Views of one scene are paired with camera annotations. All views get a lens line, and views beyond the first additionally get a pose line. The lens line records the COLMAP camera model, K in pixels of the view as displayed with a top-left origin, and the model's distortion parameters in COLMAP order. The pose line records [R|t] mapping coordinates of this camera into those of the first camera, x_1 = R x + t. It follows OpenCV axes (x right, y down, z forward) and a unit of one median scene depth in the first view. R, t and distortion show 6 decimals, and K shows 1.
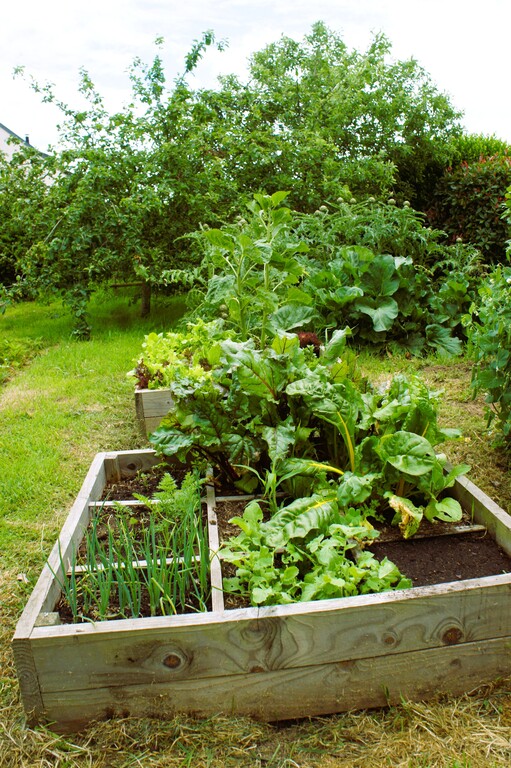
lens RADIAL K [[611.8, 0, 255.5], [0, 611.8, 384.0], [0, 0, 1]] dist [-0.109887, -0.000311]
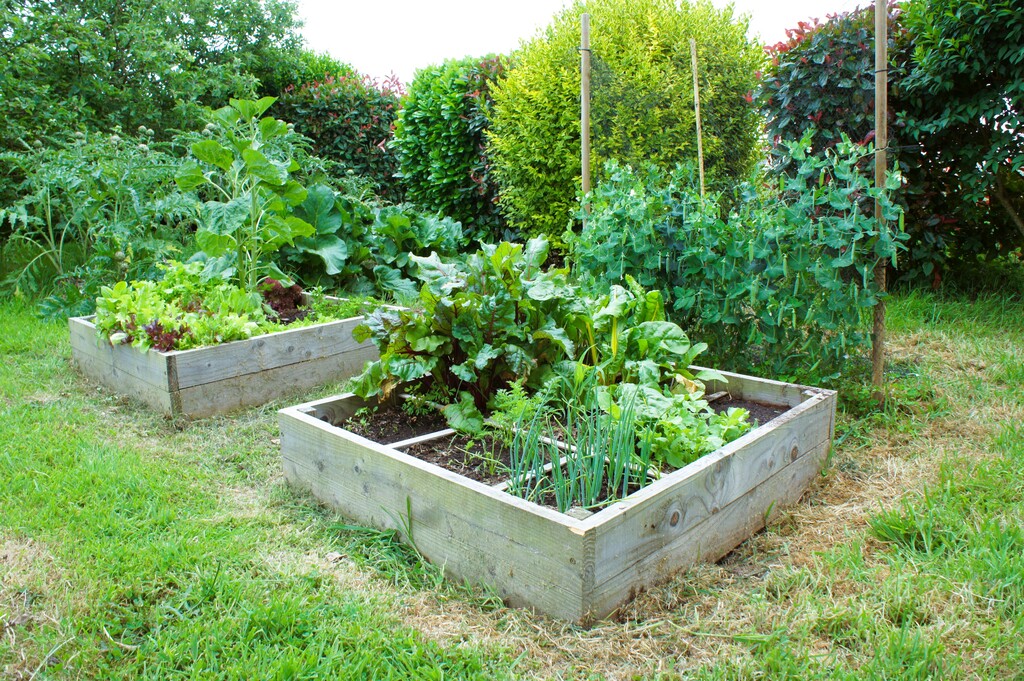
lens RADIAL K [[818.9, 0, 512.0], [0, 818.9, 340.5], [0, 0, 1]] dist [-0.174229, 0.138547]
pose [[0.747745, -0.089738, 0.657894, -0.334078], [0.120149, 0.992755, -0.001145, 0.030569], [-0.653025, 0.079901, 0.753110, 0.021199]]
